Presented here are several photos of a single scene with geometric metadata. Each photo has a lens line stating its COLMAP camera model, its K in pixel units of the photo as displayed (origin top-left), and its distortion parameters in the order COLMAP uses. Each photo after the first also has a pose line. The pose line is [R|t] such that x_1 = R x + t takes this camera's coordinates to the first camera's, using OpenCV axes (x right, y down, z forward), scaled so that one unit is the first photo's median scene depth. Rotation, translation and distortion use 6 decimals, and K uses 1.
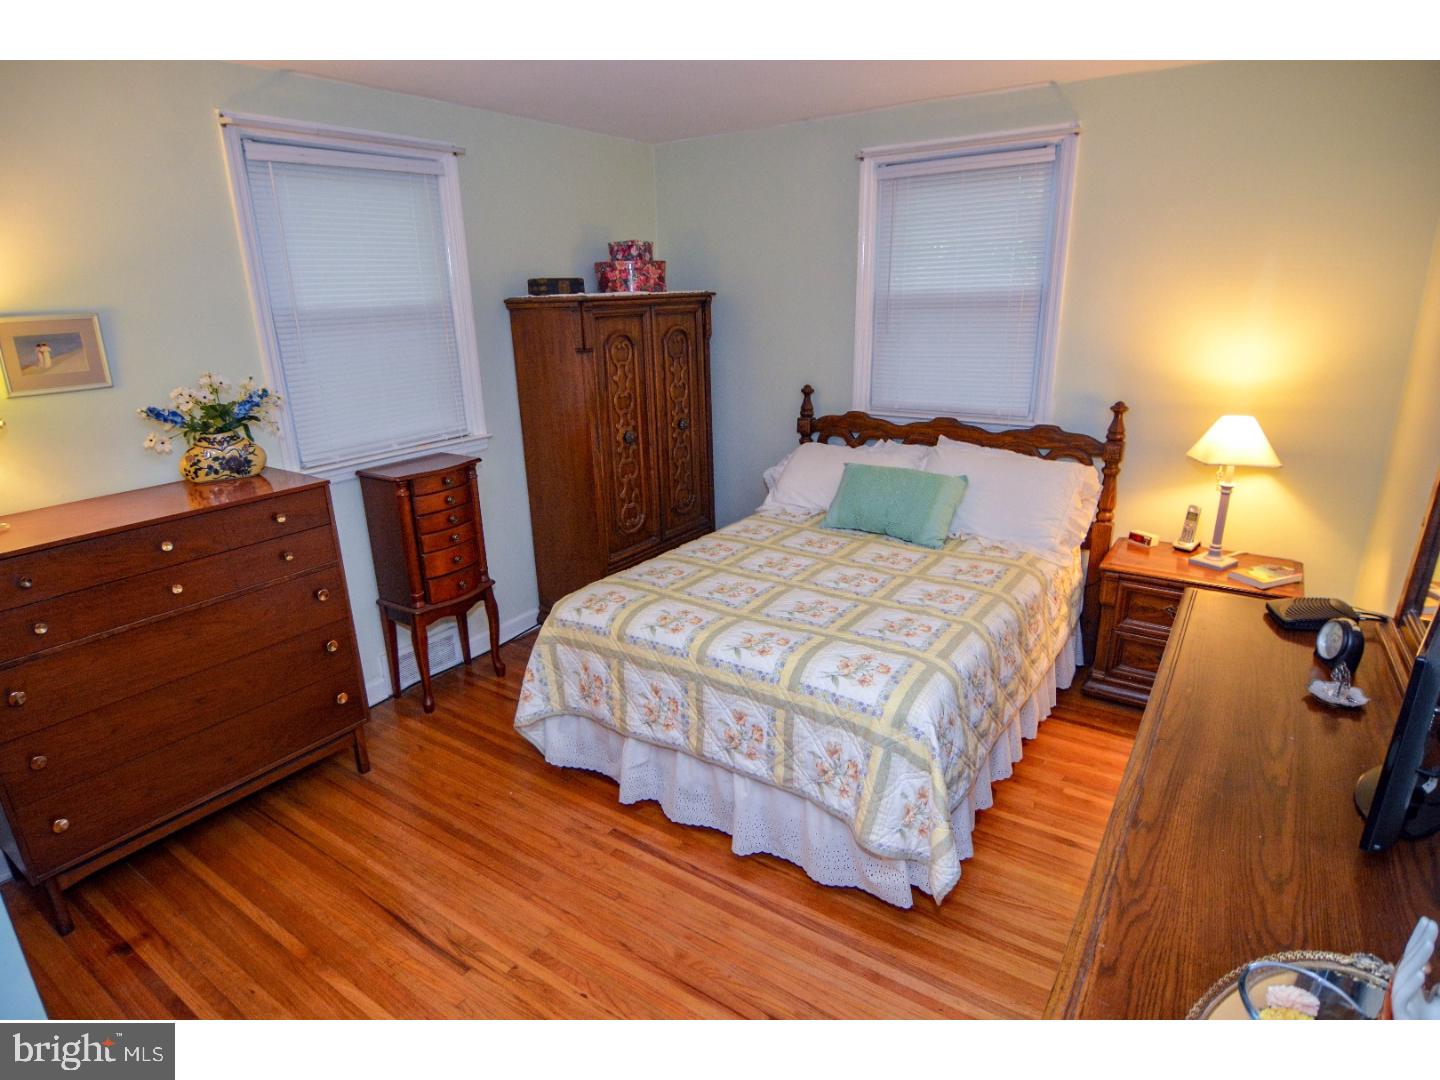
lens RADIAL K [[786.5, 0, 704.6], [0, 786.5, 542.8], [0, 0, 1]] dist [-0.006168, -0.012708]
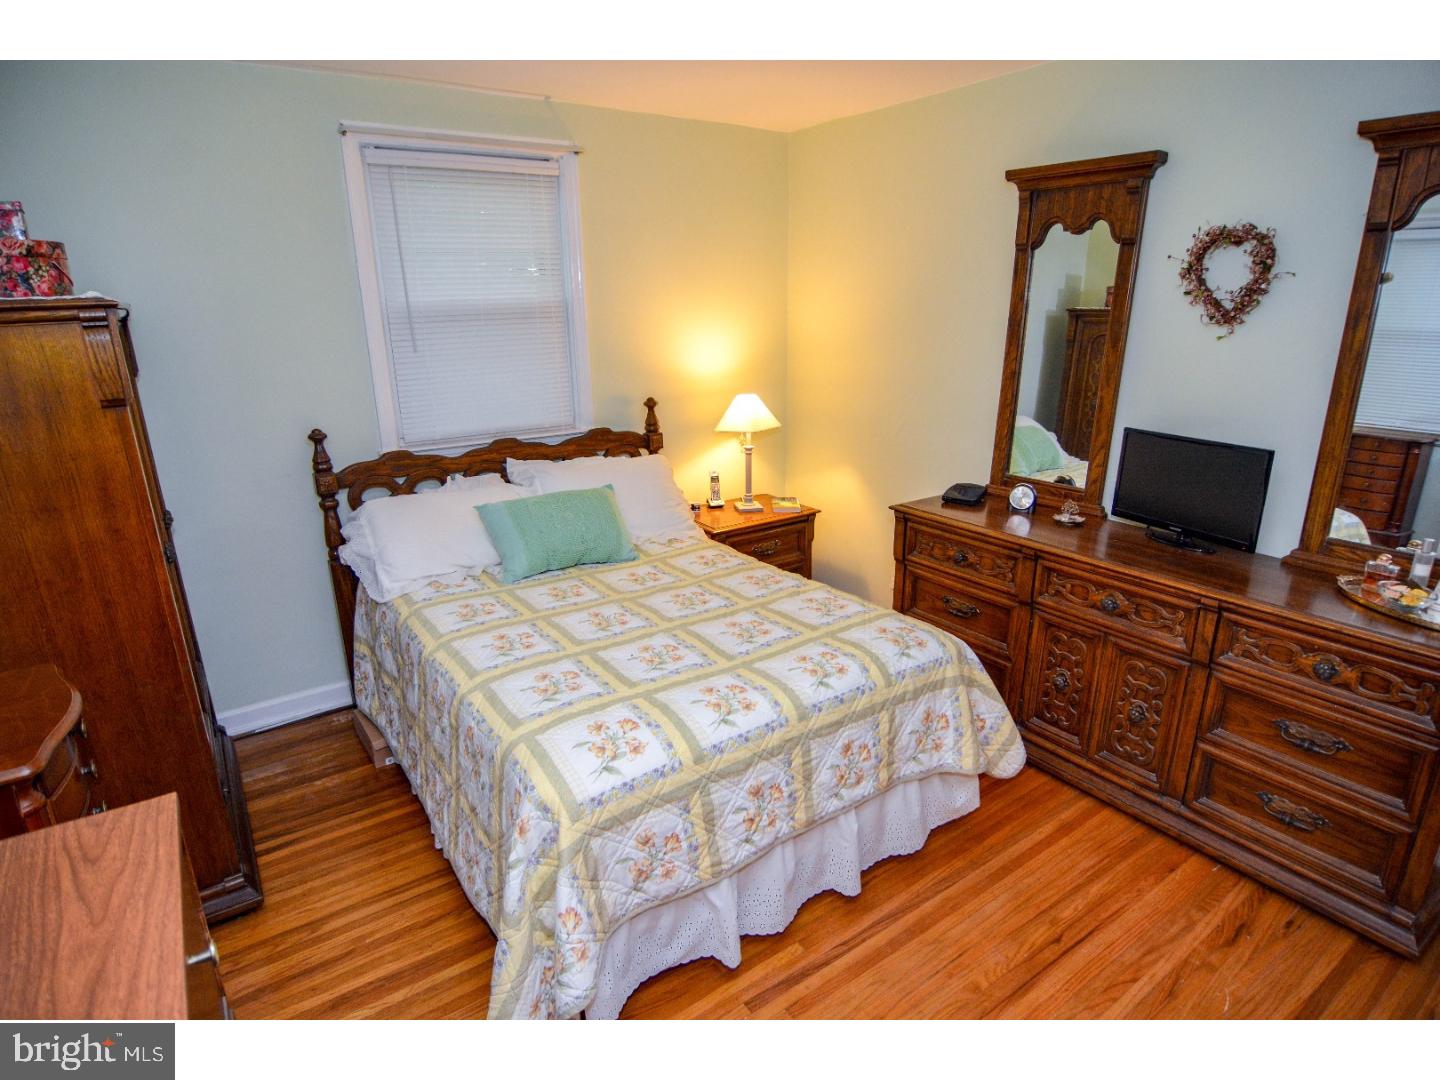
lens RADIAL K [[786.5, 0, 708.9], [0, 786.5, 542.6], [0, 0, 1]] dist [-0.006168, -0.012708]
pose [[0.352327, -0.256294, 0.900099, -0.526696], [0.295689, 0.942990, 0.152765, -0.129340], [-0.887938, 0.212326, 0.408025, 0.495556]]
